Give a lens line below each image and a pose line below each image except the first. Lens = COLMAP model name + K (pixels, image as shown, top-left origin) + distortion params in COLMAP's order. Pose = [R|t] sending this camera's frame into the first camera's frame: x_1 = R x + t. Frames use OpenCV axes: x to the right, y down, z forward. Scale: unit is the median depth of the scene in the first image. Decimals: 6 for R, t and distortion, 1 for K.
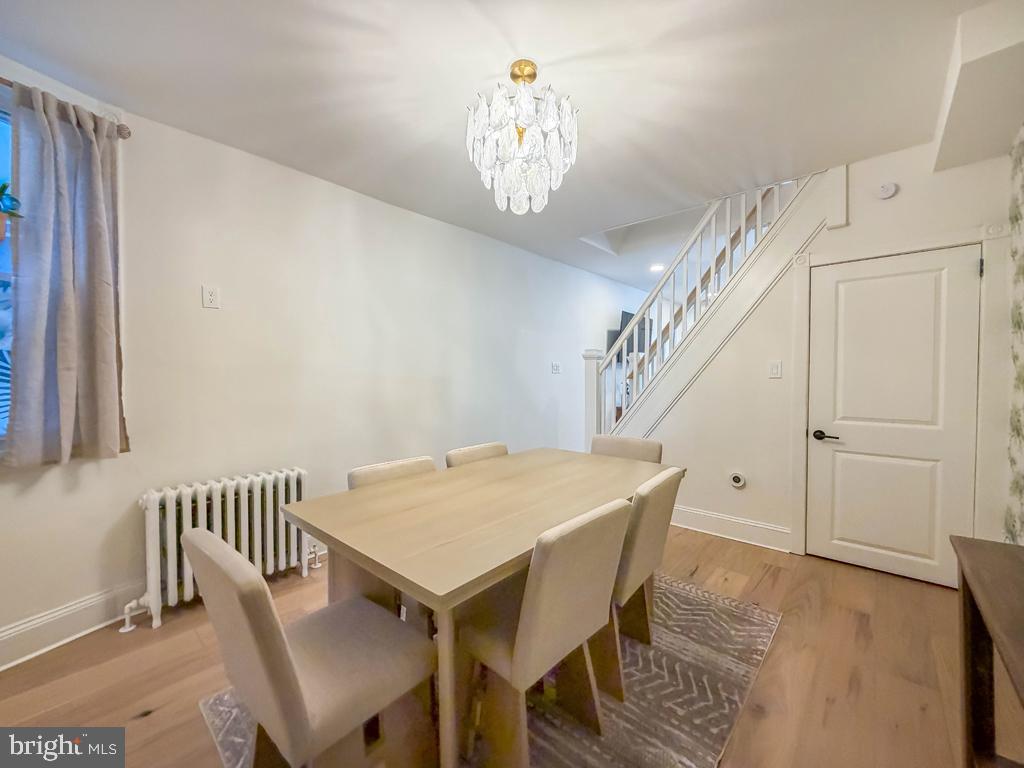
lens RADIAL K [[414.3, 0, 509.9], [0, 414.3, 381.0], [0, 0, 1]] dist [-0.002025, 0.000611]
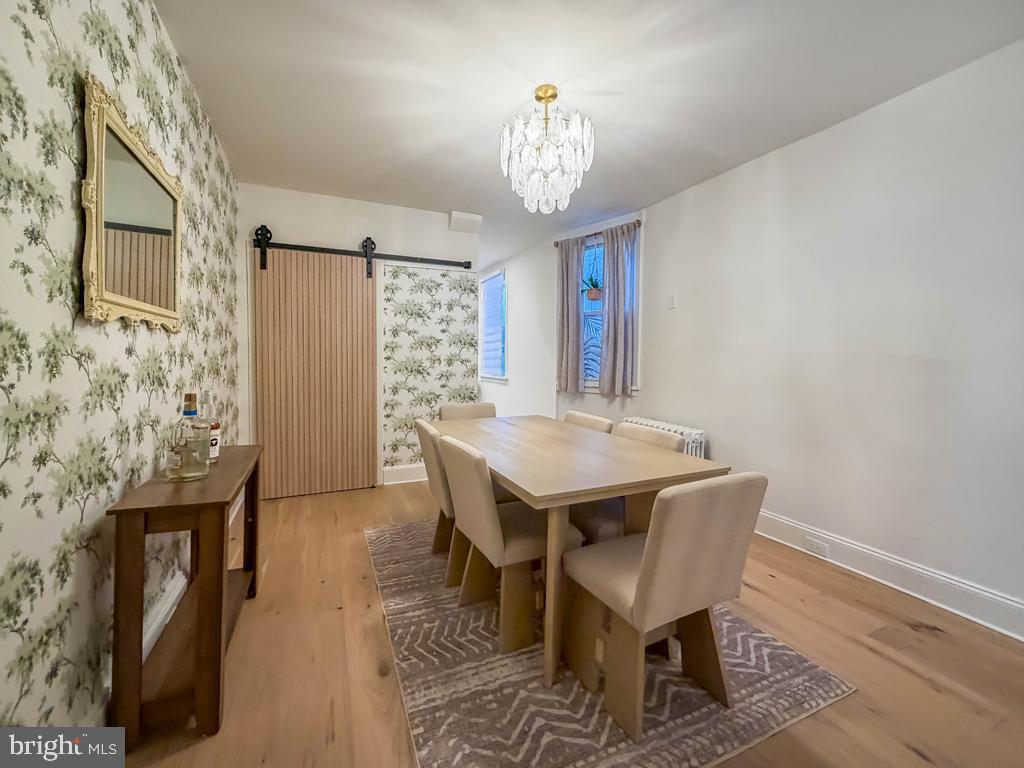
lens RADIAL K [[414.3, 0, 509.7], [0, 414.3, 382.7], [0, 0, 1]] dist [-0.002025, 0.000611]
pose [[-0.407429, 0.057170, -0.911445, 1.218370], [-0.020266, 0.997227, 0.071610, -0.013986], [0.913012, 0.047648, -0.405141, 1.477867]]
